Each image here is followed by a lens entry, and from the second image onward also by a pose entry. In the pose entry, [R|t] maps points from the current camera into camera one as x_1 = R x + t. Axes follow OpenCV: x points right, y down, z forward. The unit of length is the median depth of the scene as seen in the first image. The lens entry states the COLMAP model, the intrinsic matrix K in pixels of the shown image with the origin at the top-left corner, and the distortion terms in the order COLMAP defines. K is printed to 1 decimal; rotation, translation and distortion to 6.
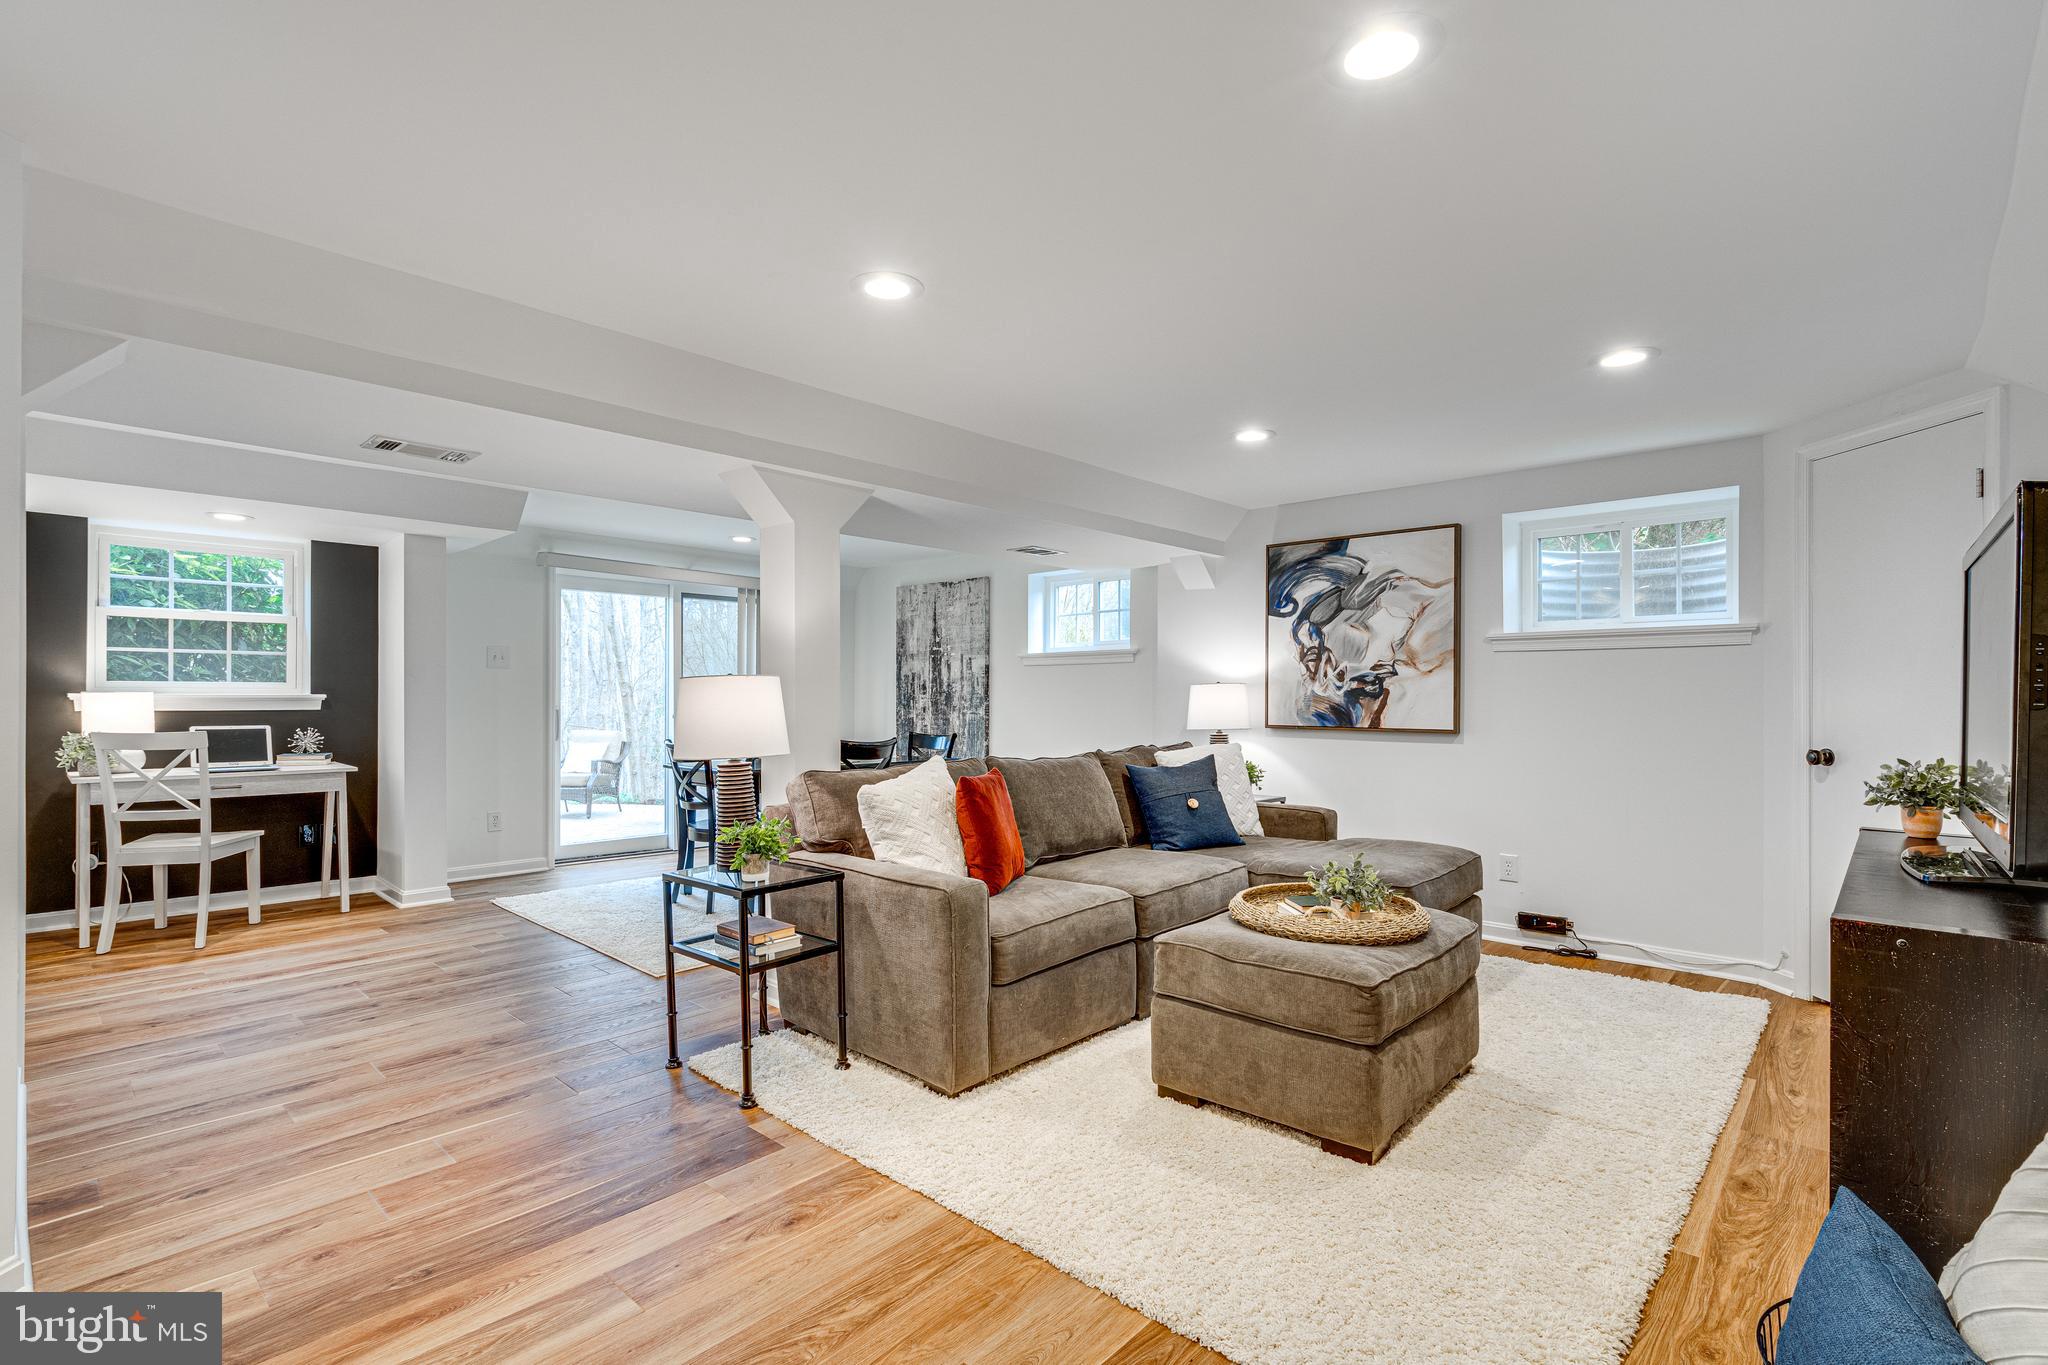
lens RADIAL K [[935.1, 0, 1023.4], [0, 935.1, 692.3], [0, 0, 1]] dist [-0.001334, 0.000905]
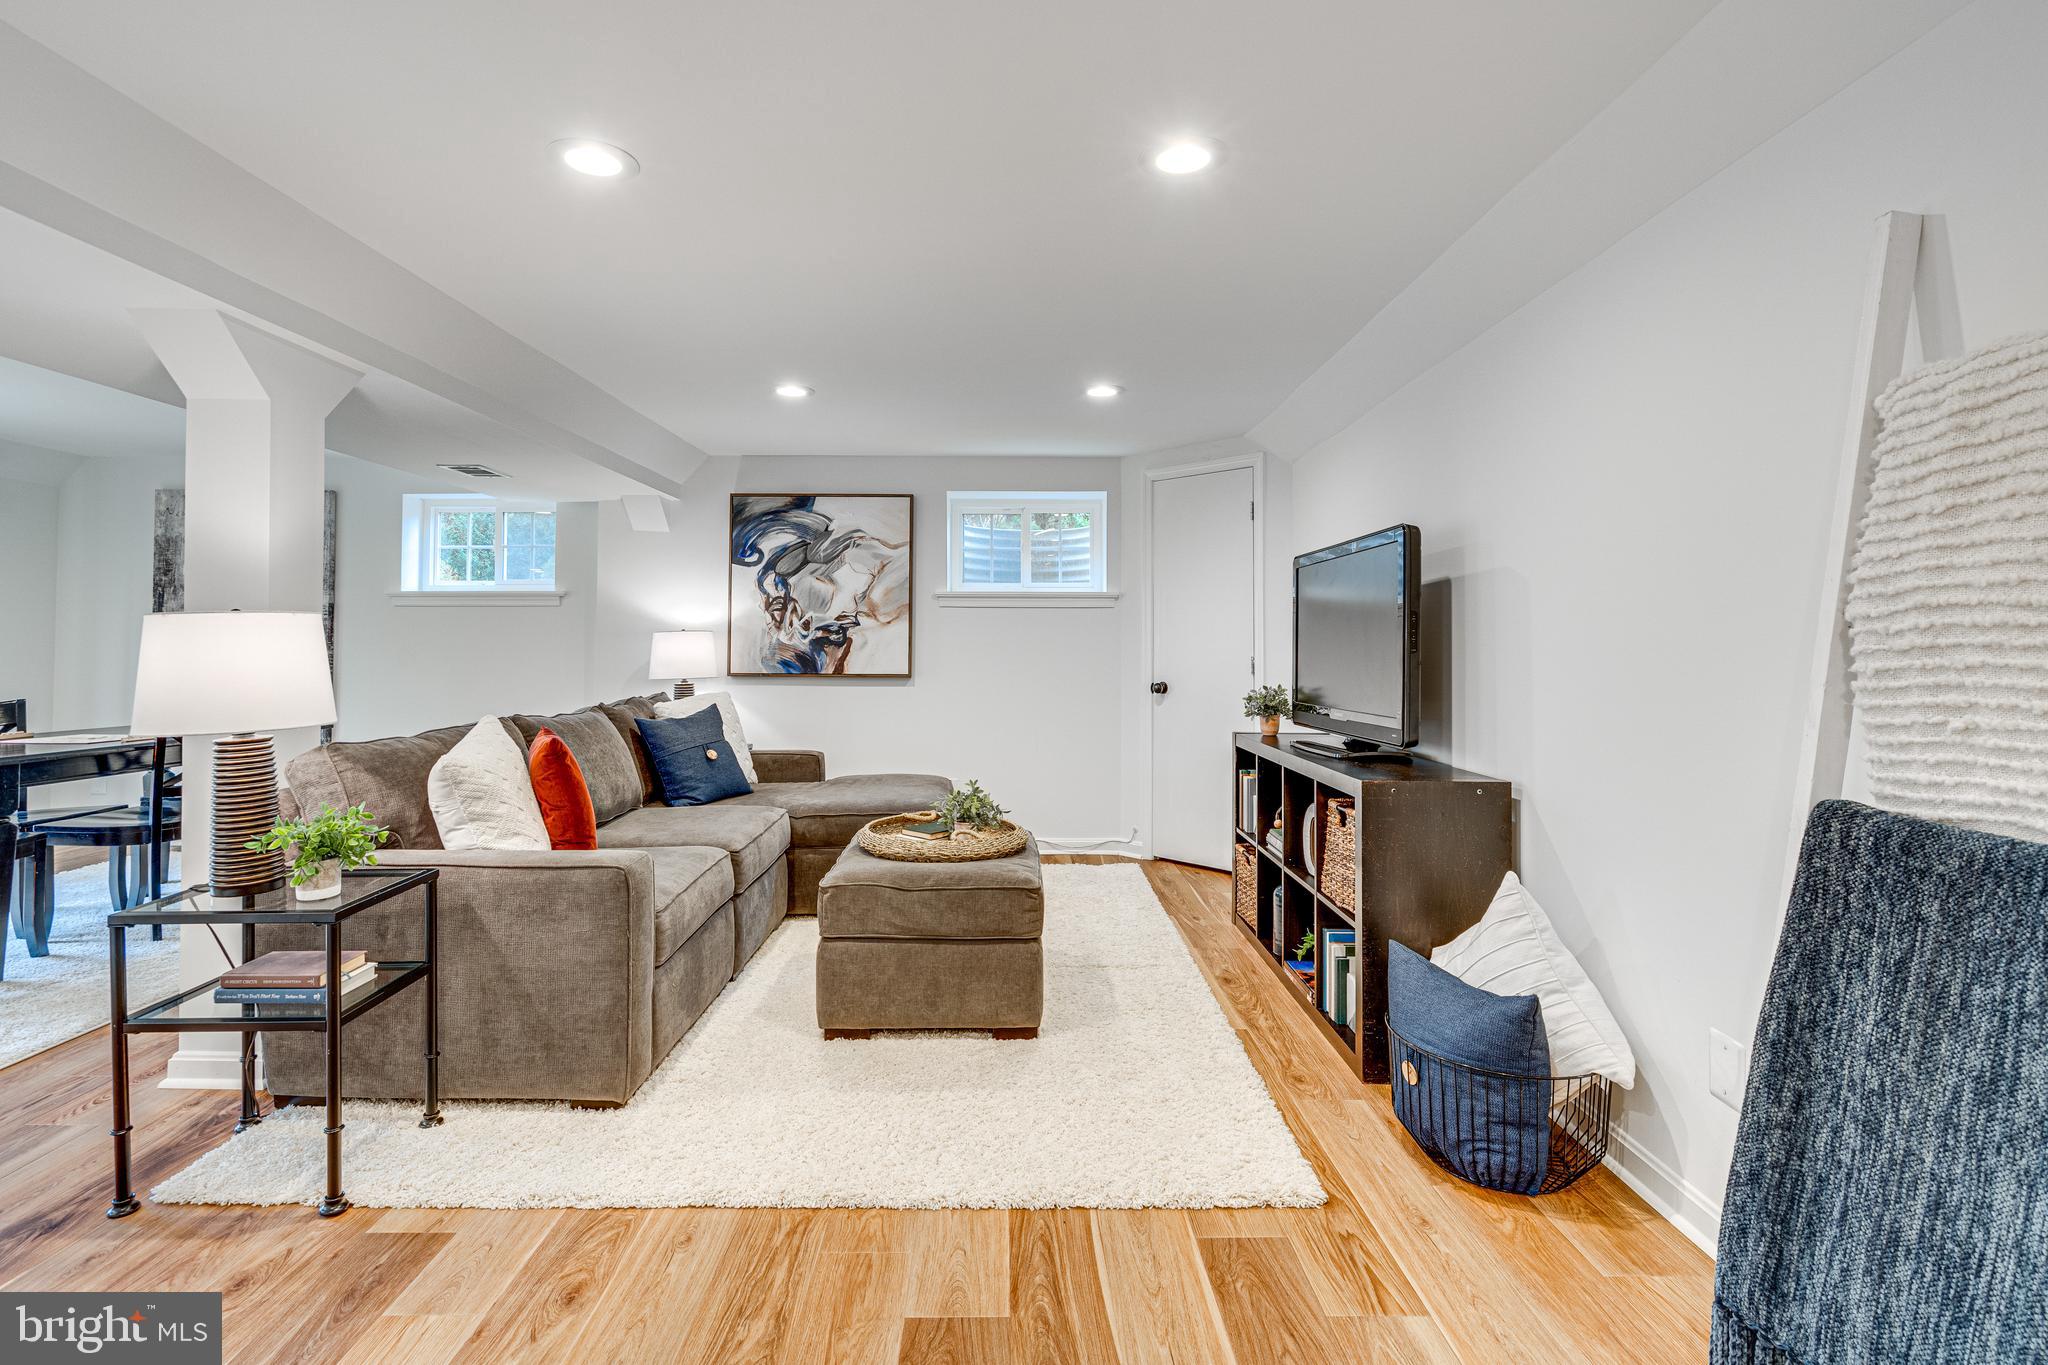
lens RADIAL K [[937.6, 0, 1019.9], [0, 937.6, 622.5], [0, 0, 1]] dist [-0.001052, 0.000395]
pose [[0.742166, 0.018259, 0.669967, -0.193828], [-0.004845, 0.999749, -0.021879, 0.001439], [-0.670199, 0.012992, 0.742068, 0.052382]]
